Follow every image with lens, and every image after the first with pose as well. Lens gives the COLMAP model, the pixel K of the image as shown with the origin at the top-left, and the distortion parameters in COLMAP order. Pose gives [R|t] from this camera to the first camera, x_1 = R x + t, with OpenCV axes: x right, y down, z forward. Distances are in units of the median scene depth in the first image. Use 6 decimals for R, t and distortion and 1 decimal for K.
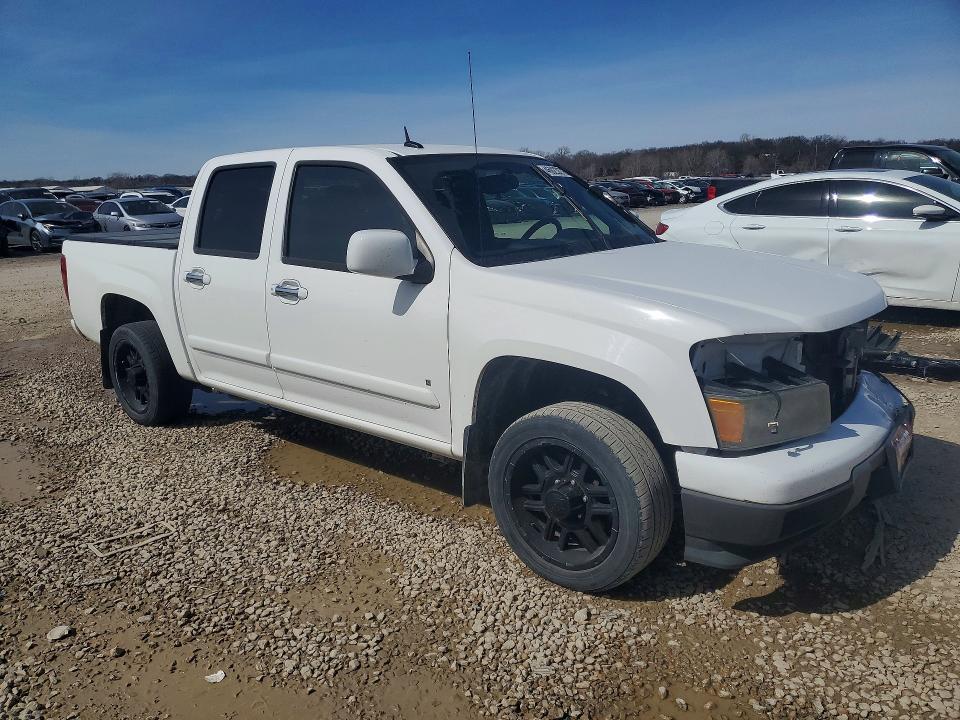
lens RADIAL K [[717.9, 0, 480.0], [0, 717.9, 360.0], [0, 0, 1]] dist [0.020820, 0.001744]
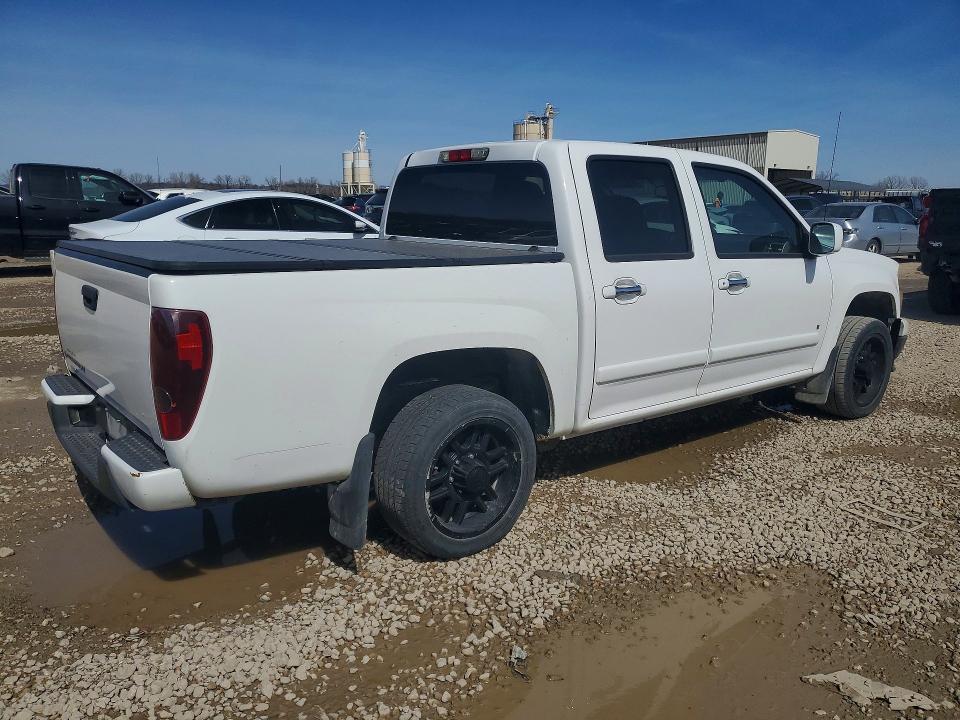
lens RADIAL K [[717.9, 0, 480.0], [0, 717.9, 360.0], [0, 0, 1]] dist [0.020820, 0.001744]
pose [[0.222759, -0.179244, 0.958254, -1.329432], [0.215385, 0.967710, 0.130943, -0.196566], [-0.950783, 0.177225, 0.254173, 1.048114]]
